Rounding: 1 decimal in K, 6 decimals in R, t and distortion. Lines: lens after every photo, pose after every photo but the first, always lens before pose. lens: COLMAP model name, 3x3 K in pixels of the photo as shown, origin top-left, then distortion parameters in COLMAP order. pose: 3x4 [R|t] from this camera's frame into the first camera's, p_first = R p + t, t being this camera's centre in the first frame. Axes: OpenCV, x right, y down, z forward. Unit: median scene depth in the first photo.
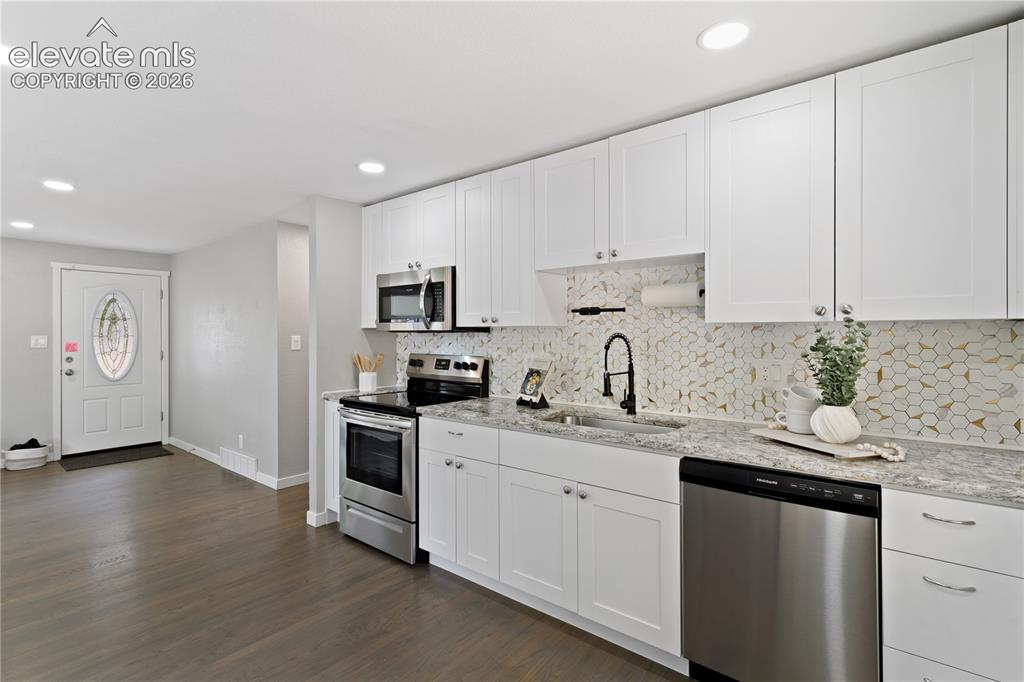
lens RADIAL K [[486.6, 0, 512.0], [0, 486.6, 341.0], [0, 0, 1]] dist [0.000236, -0.000940]
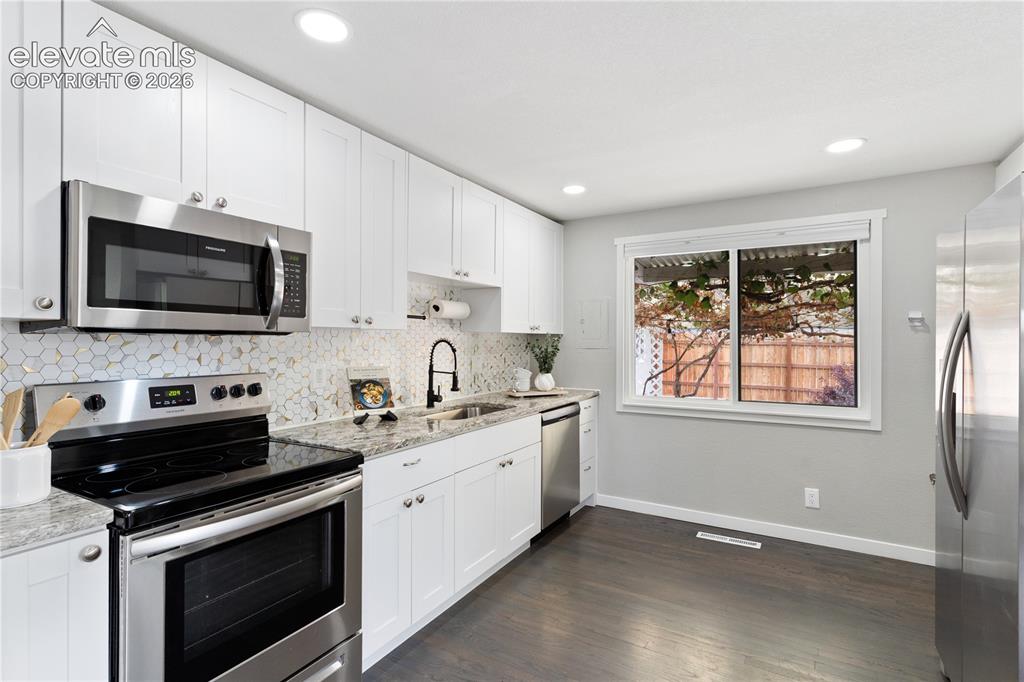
lens RADIAL K [[486.6, 0, 512.0], [0, 486.6, 341.0], [0, 0, 1]] dist [0.000236, -0.000940]
pose [[-0.138739, -0.004166, 0.990320, -0.965710], [0.006386, 0.999967, 0.005101, -0.014793], [-0.990308, 0.007032, -0.138707, 0.980529]]
